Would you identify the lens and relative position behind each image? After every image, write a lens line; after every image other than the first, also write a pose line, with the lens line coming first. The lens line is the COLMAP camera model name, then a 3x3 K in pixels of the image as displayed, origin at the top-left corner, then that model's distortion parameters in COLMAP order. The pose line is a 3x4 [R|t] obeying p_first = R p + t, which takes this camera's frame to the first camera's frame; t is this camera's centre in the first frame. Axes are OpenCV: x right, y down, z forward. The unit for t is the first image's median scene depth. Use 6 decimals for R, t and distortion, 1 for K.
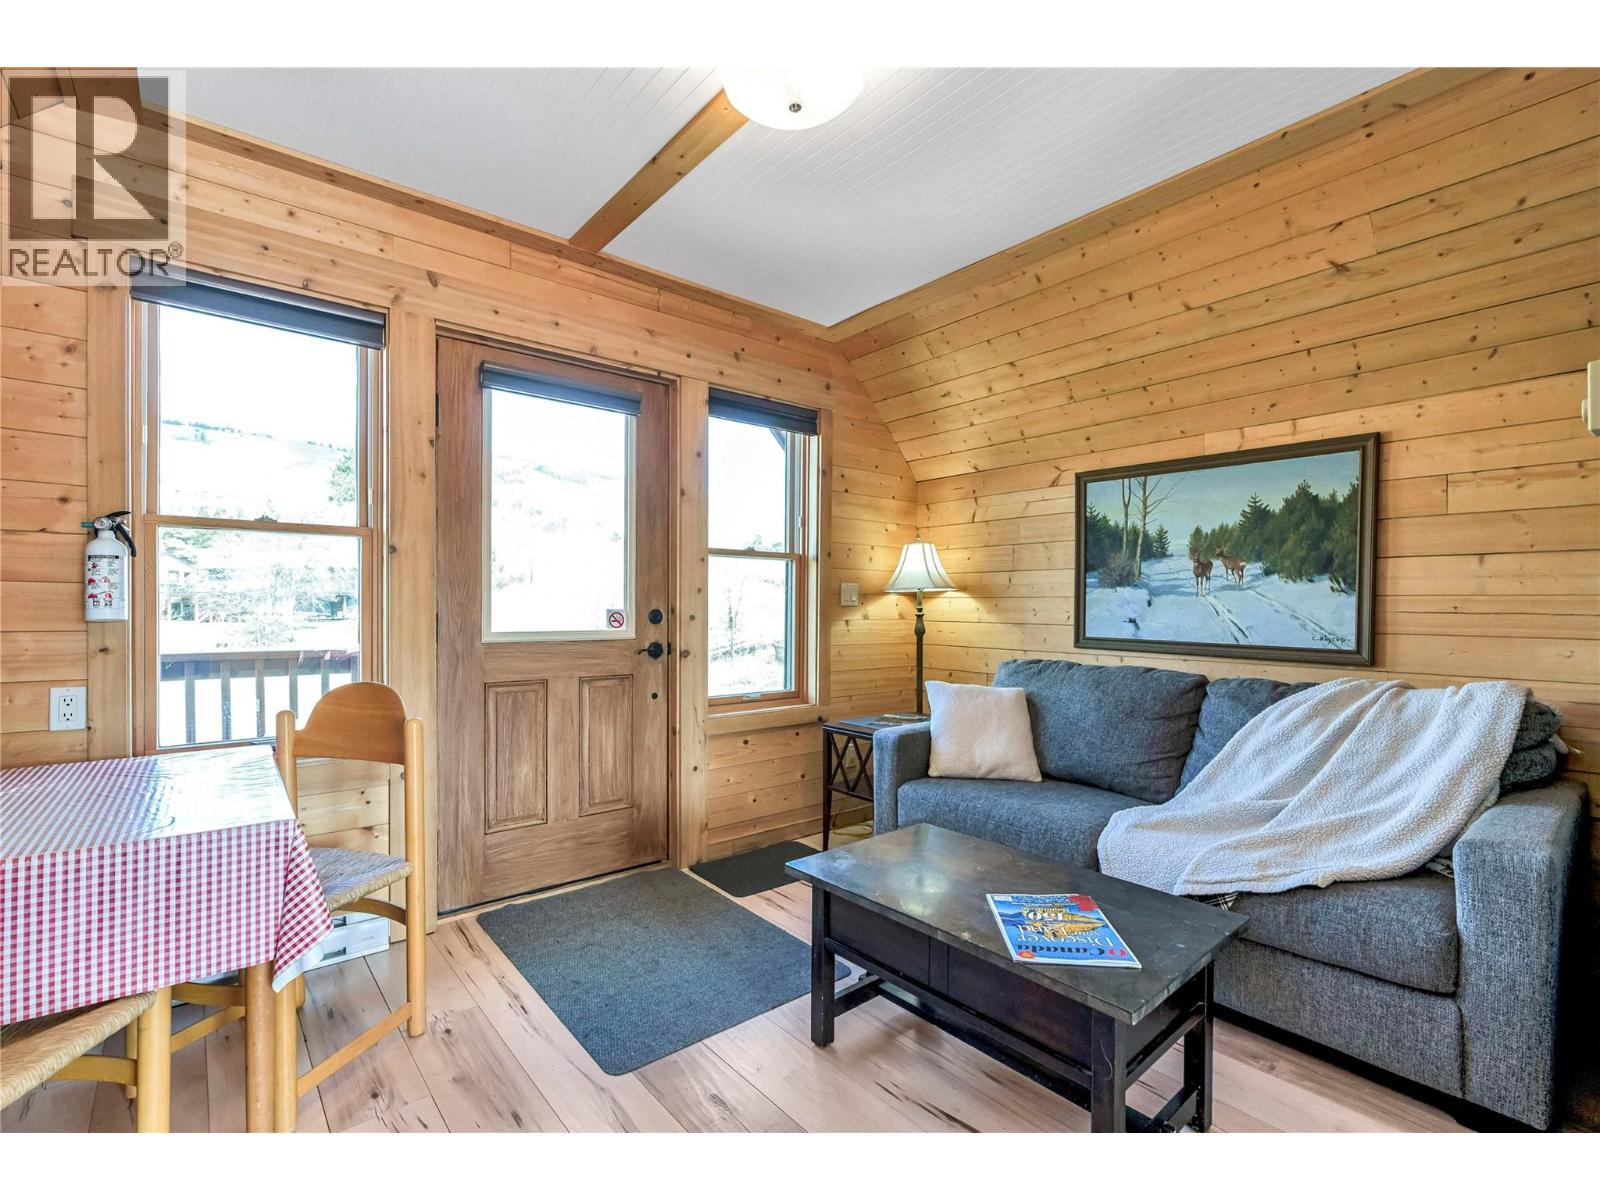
lens RADIAL K [[729.6, 0, 803.4], [0, 729.6, 606.4], [0, 0, 1]] dist [-0.003879, 0.000697]
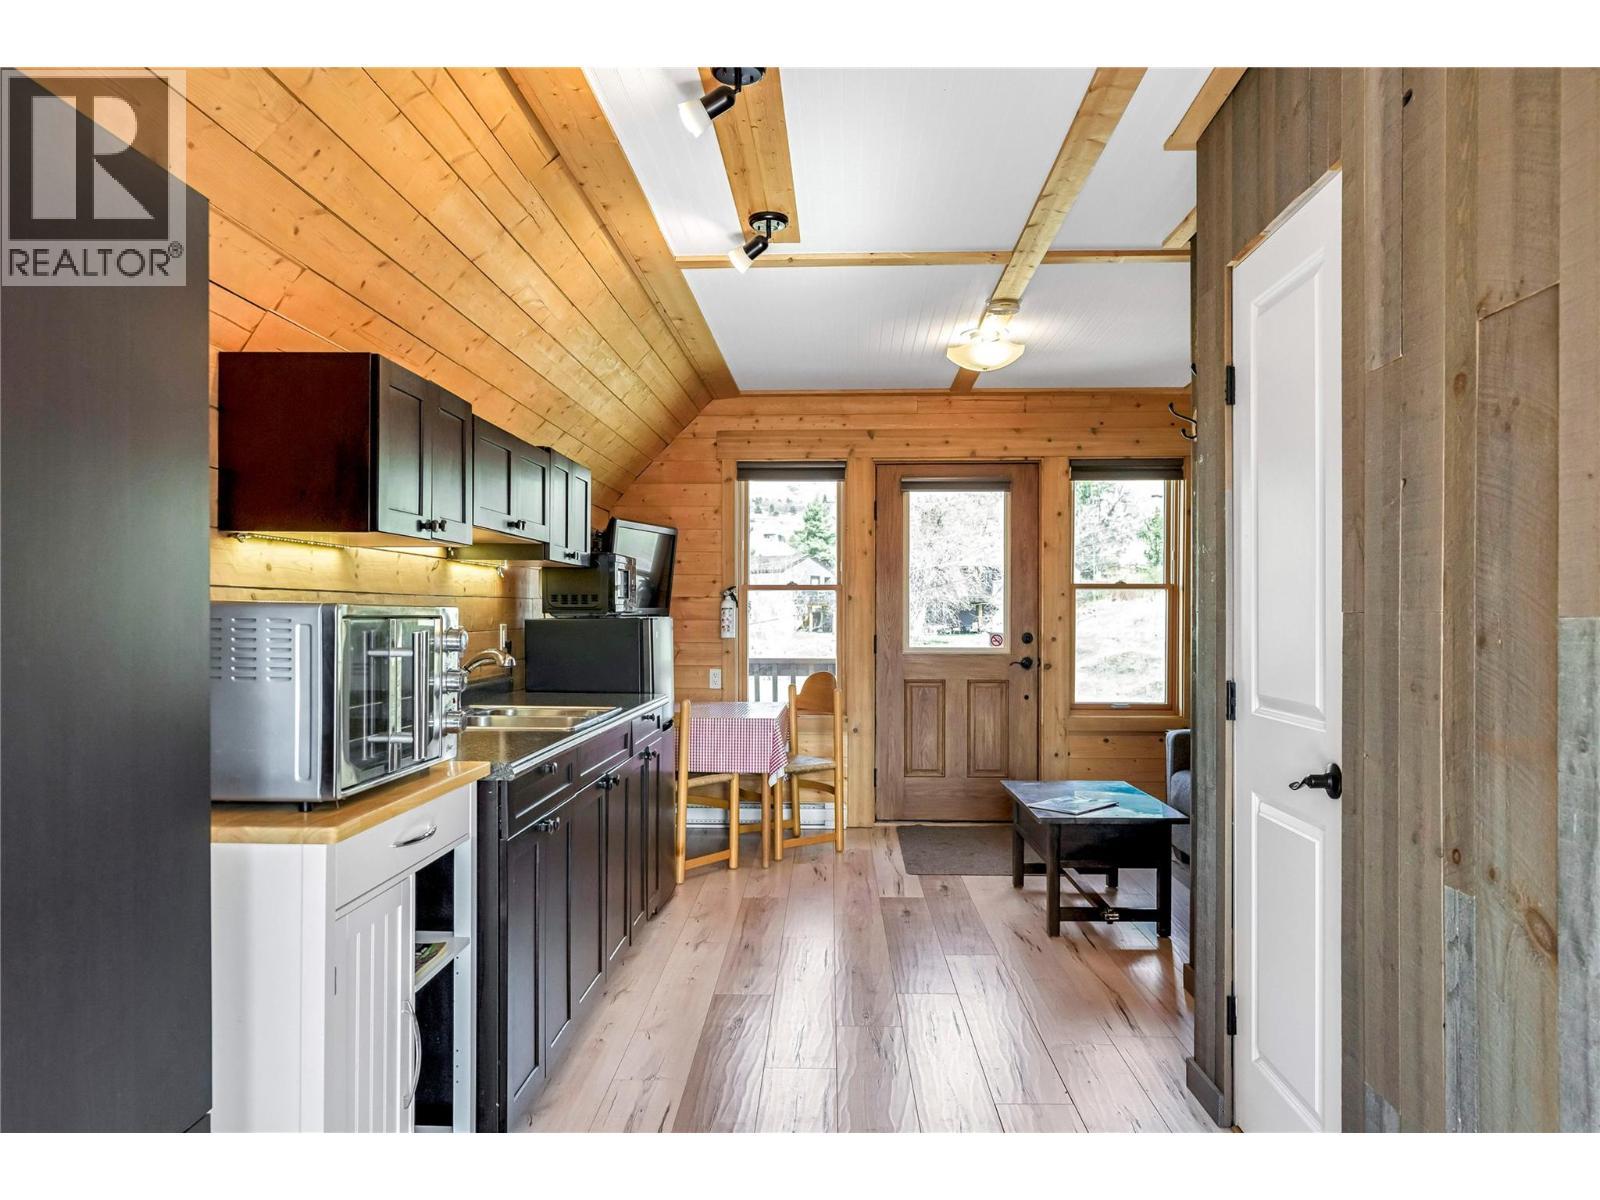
lens RADIAL K [[729.6, 0, 803.4], [0, 729.6, 606.4], [0, 0, 1]] dist [-0.003879, 0.000697]
pose [[0.775465, -0.016122, -0.631185, 0.366363], [0.001482, 0.999718, -0.023715, -0.014597], [0.631389, 0.017455, 0.775270, -0.337171]]
